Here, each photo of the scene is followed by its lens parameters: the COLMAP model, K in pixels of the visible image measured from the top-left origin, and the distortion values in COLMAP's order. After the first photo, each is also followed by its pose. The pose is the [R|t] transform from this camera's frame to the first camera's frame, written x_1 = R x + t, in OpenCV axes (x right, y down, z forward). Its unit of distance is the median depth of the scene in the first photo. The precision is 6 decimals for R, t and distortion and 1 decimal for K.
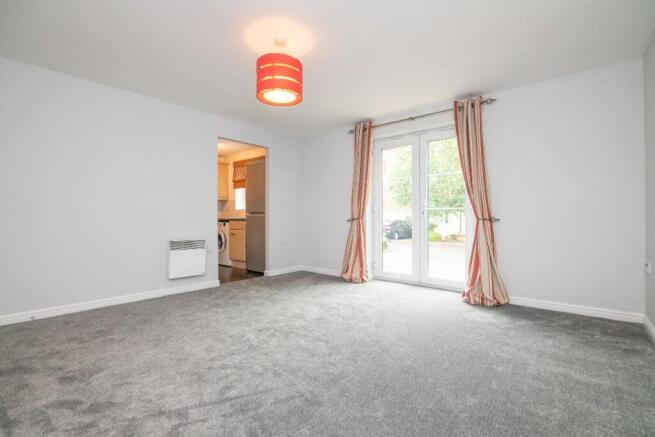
lens RADIAL K [[305.1, 0, 328.9], [0, 305.1, 214.5], [0, 0, 1]] dist [0.000003, 0.000176]
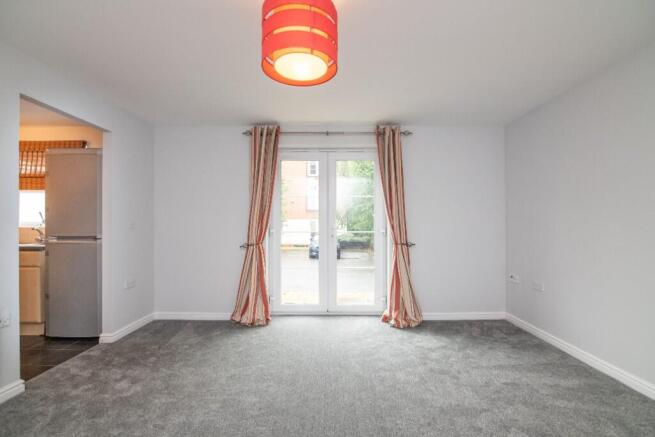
lens RADIAL K [[295.3, 0, 328.4], [0, 295.3, 228.1], [0, 0, 1]] dist [-0.002295, -0.000317]
pose [[0.766598, 0.008871, 0.642066, -0.269991], [-0.008229, 0.999958, -0.003991, -0.026850], [-0.642075, -0.002224, 0.766639, 0.304469]]
